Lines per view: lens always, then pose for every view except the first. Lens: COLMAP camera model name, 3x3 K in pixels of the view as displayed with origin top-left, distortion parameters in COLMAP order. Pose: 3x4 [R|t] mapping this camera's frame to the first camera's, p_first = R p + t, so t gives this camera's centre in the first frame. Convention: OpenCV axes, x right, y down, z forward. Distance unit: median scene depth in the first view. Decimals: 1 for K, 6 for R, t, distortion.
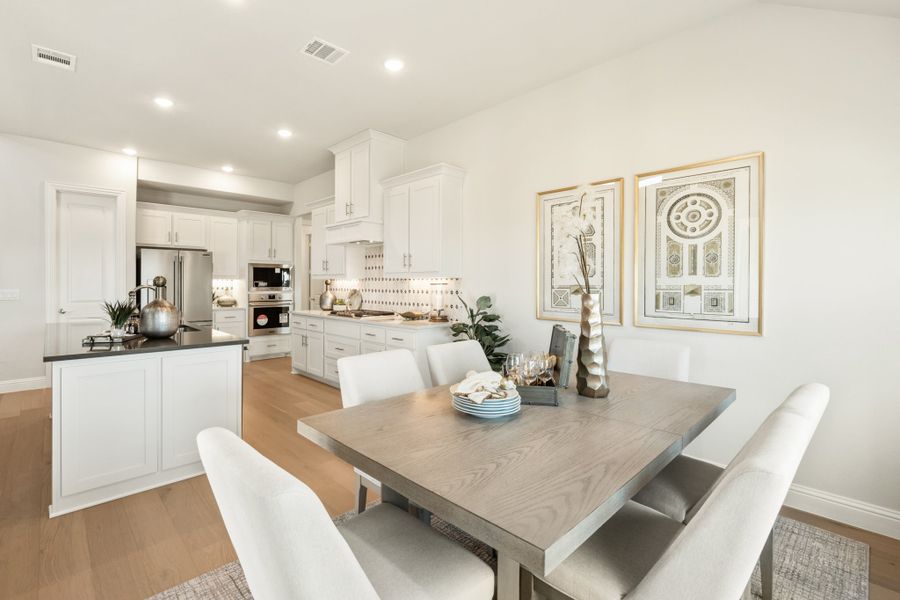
lens RADIAL K [[404.3, 0, 425.6], [0, 404.3, 283.4], [0, 0, 1]] dist [-0.005206, -0.000089]
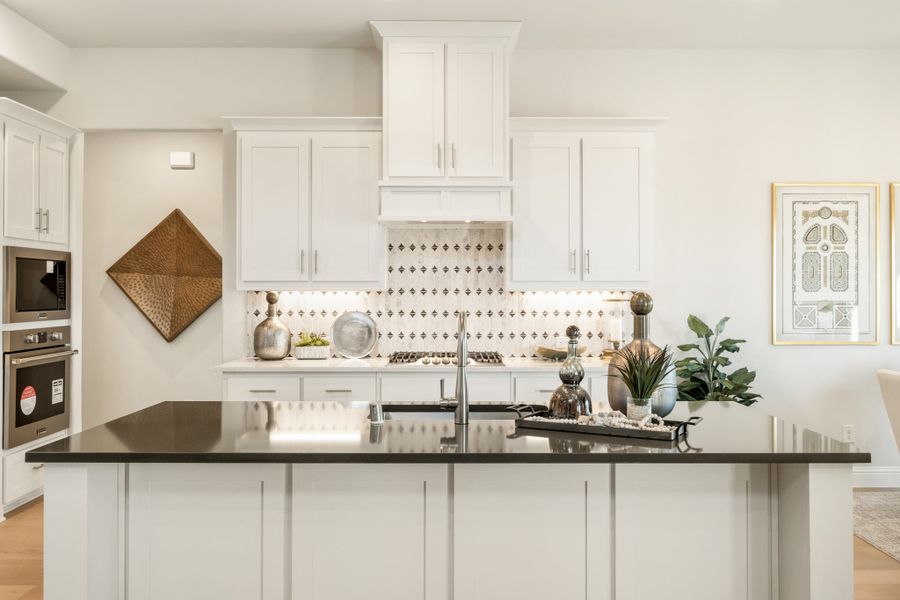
lens RADIAL K [[786.7, 0, 452.0], [0, 786.7, 285.9], [0, 0, 1]] dist [-0.003771, -0.003466]
pose [[0.677243, 0.002580, 0.735755, -0.908110], [0.001930, 0.999984, -0.005283, -0.013016], [-0.735757, 0.004998, 0.677228, 0.309557]]
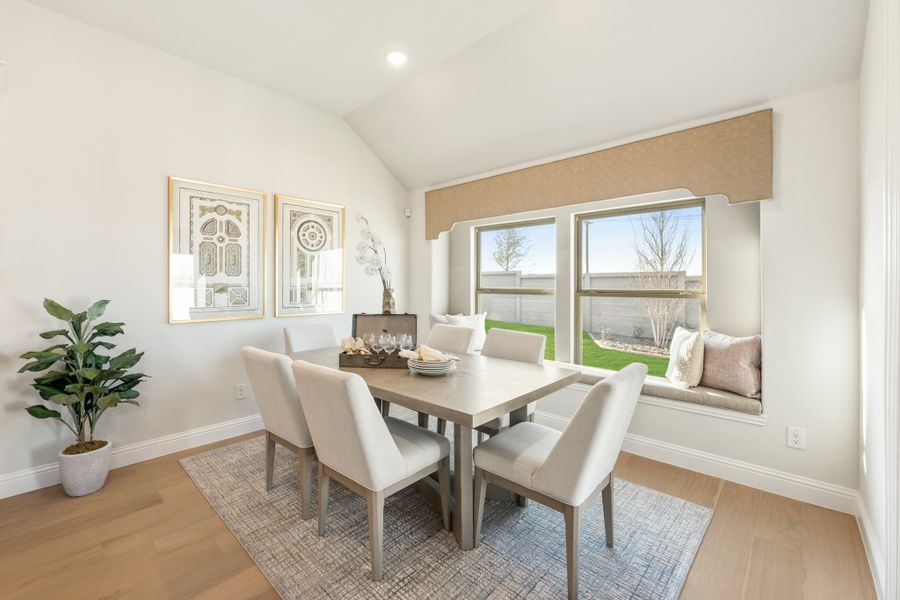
lens RADIAL K [[381.2, 0, 421.6], [0, 381.2, 284.4], [0, 0, 1]] dist [-0.004727, 0.000412]
pose [[-0.039670, -0.002286, 0.999210, -0.394731], [-0.000611, 0.999997, 0.002264, 0.002172], [-0.999213, -0.000520, -0.039672, 0.360841]]
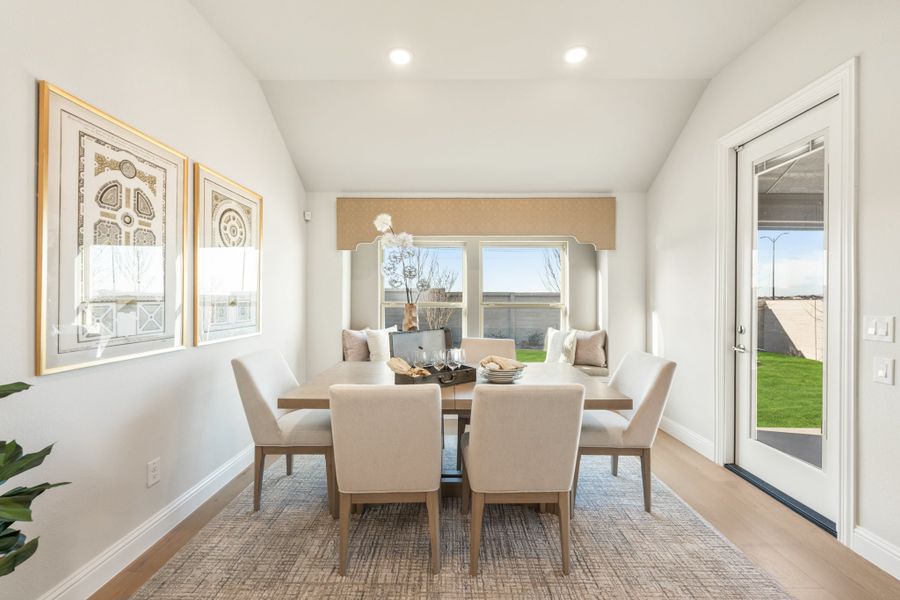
lens RADIAL K [[357.7, 0, 447.9], [0, 357.7, 298.1], [0, 0, 1]] dist [-0.001843, -0.000426]
pose [[-0.725404, -0.006912, 0.688289, -0.212518], [-0.007507, 0.999970, 0.002131, 0.001739], [-0.688283, -0.003622, -0.725433, 0.704883]]
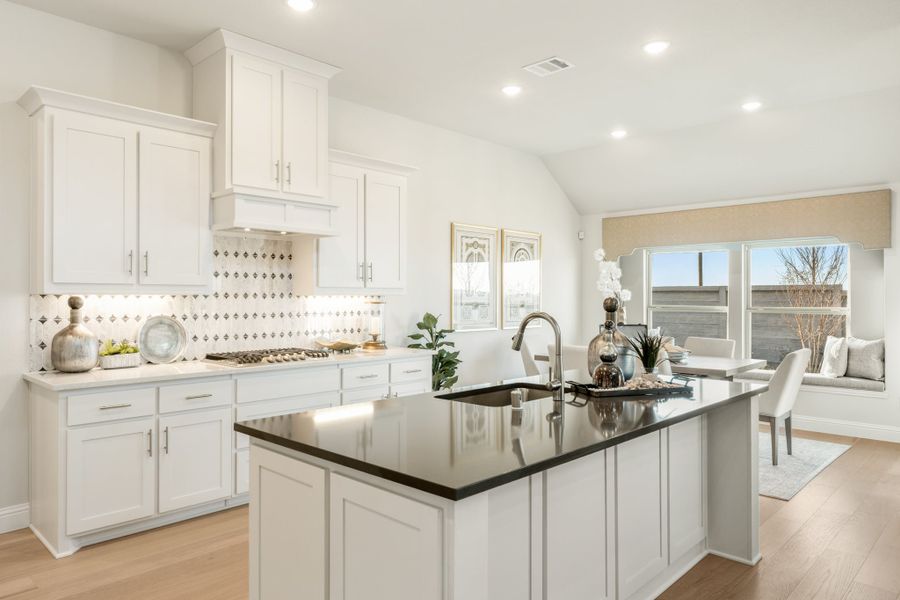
lens RADIAL K [[599.7, 0, 436.2], [0, 599.7, 294.5], [0, 0, 1]] dist [0.001291, 0.000648]
pose [[-0.045033, -0.000005, 0.998986, -1.025000], [-0.002530, 0.999997, -0.000109, -0.013179], [-0.998982, -0.002532, -0.045033, 0.809102]]
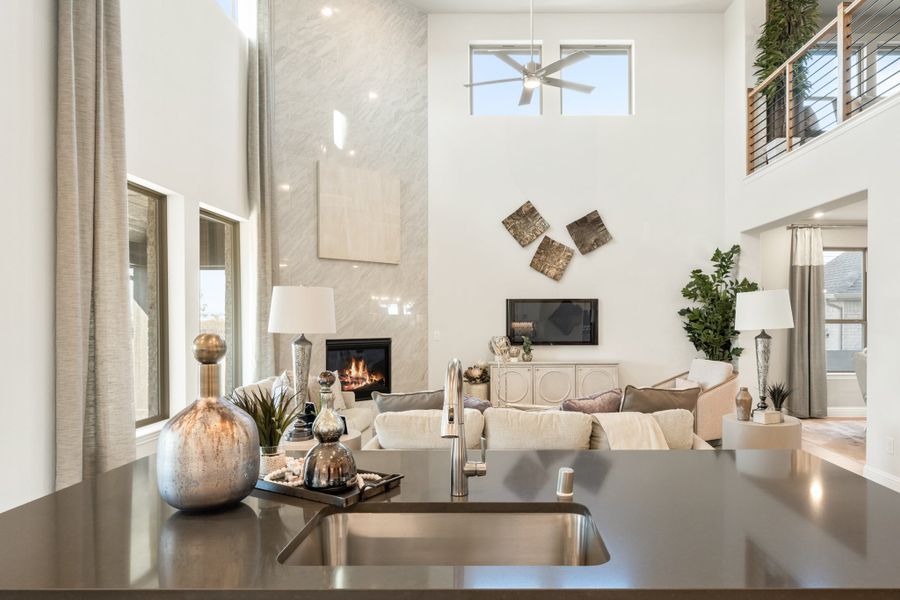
lens RADIAL K [[571.5, 0, 499.8], [0, 571.5, 322.0], [0, 0, 1]] dist [0.002253, -0.009231]
pose [[-0.680133, 0.001328, -0.733088, -0.276519], [-0.001322, 0.999995, 0.003037, -0.017938], [0.733088, 0.003035, -0.680127, 0.914779]]
